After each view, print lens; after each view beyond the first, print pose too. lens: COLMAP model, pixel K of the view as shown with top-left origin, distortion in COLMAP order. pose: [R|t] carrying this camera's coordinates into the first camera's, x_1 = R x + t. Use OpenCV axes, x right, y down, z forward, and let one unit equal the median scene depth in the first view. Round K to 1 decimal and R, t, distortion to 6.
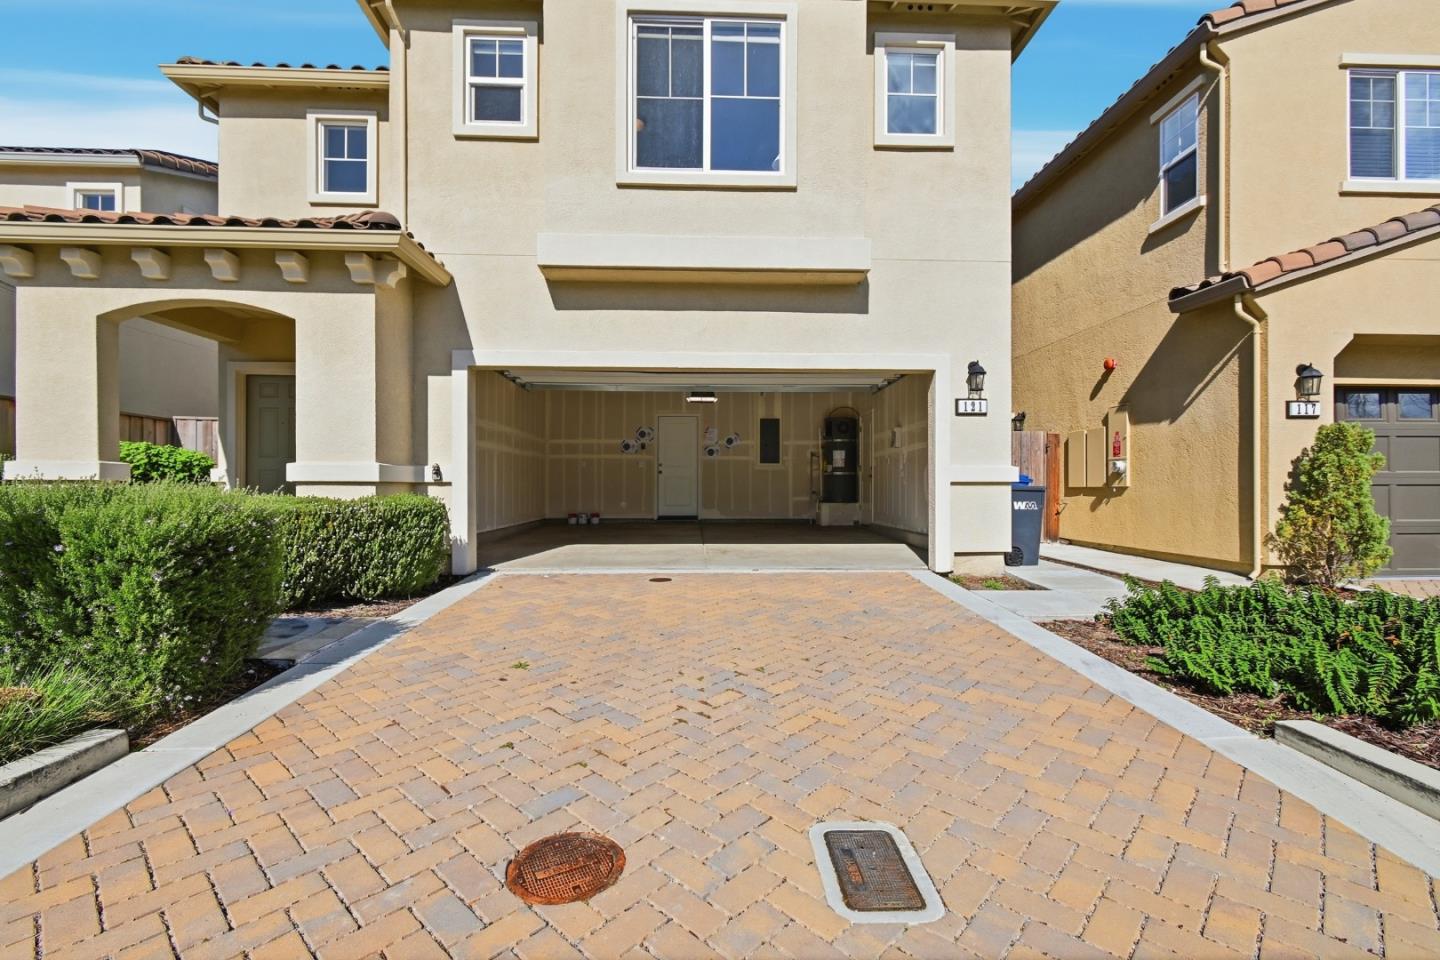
lens RADIAL K [[661.6, 0, 722.0], [0, 661.6, 479.2], [0, 0, 1]] dist [0.005108, -0.001613]
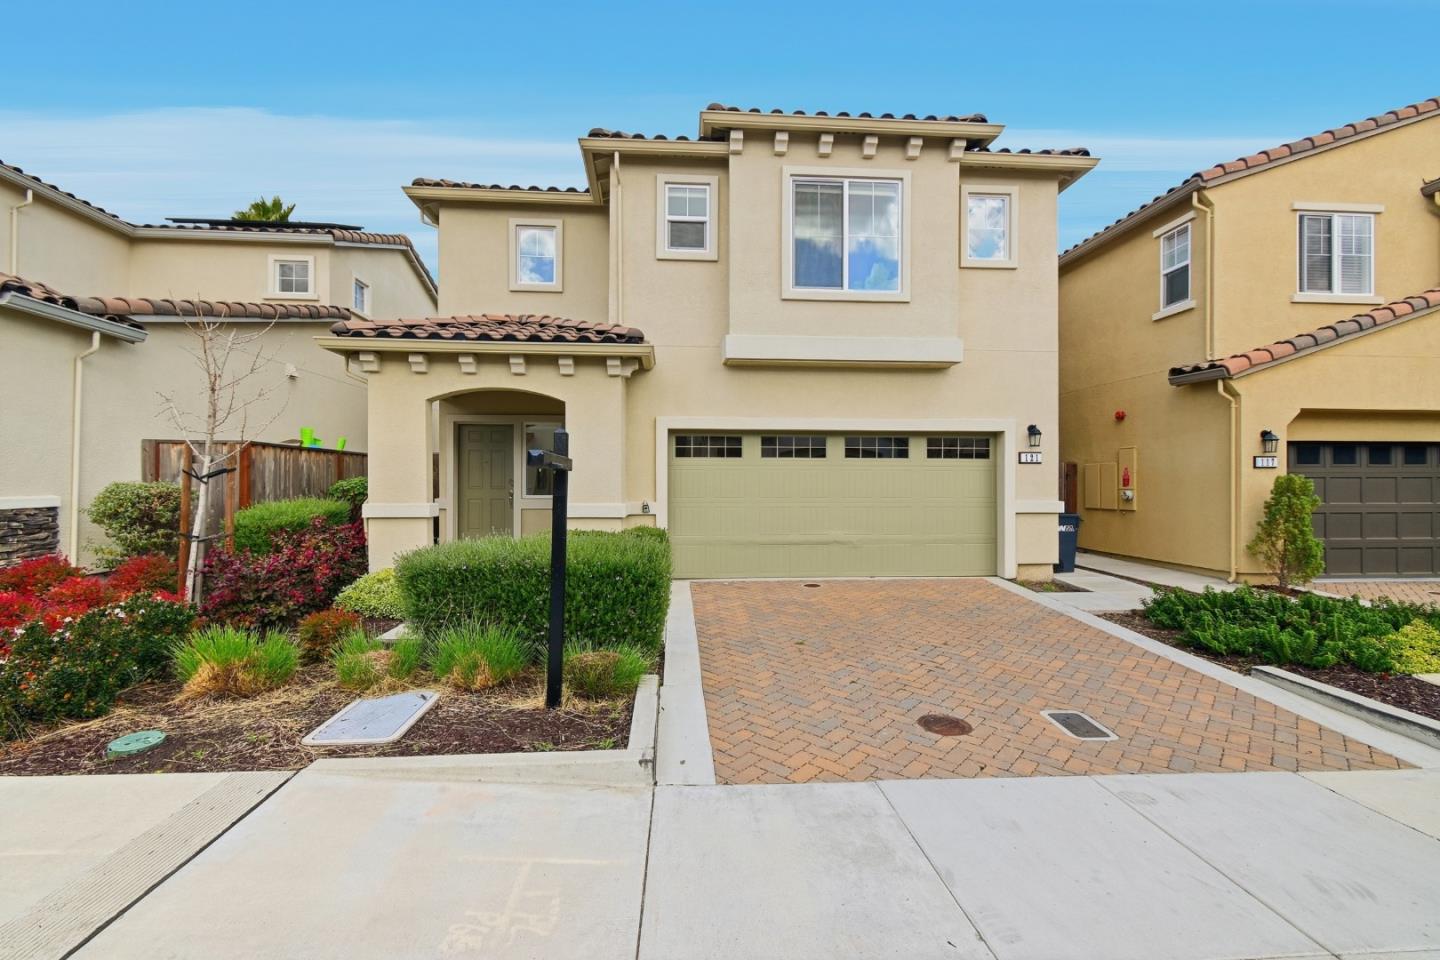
lens RADIAL K [[661.6, 0, 721.6], [0, 661.6, 474.6], [0, 0, 1]] dist [0.005108, -0.001613]
pose [[0.999430, 0.000557, 0.033747, -0.326761], [-0.000618, 0.999998, 0.001799, -0.080849], [-0.033746, -0.001819, 0.999429, -0.370153]]
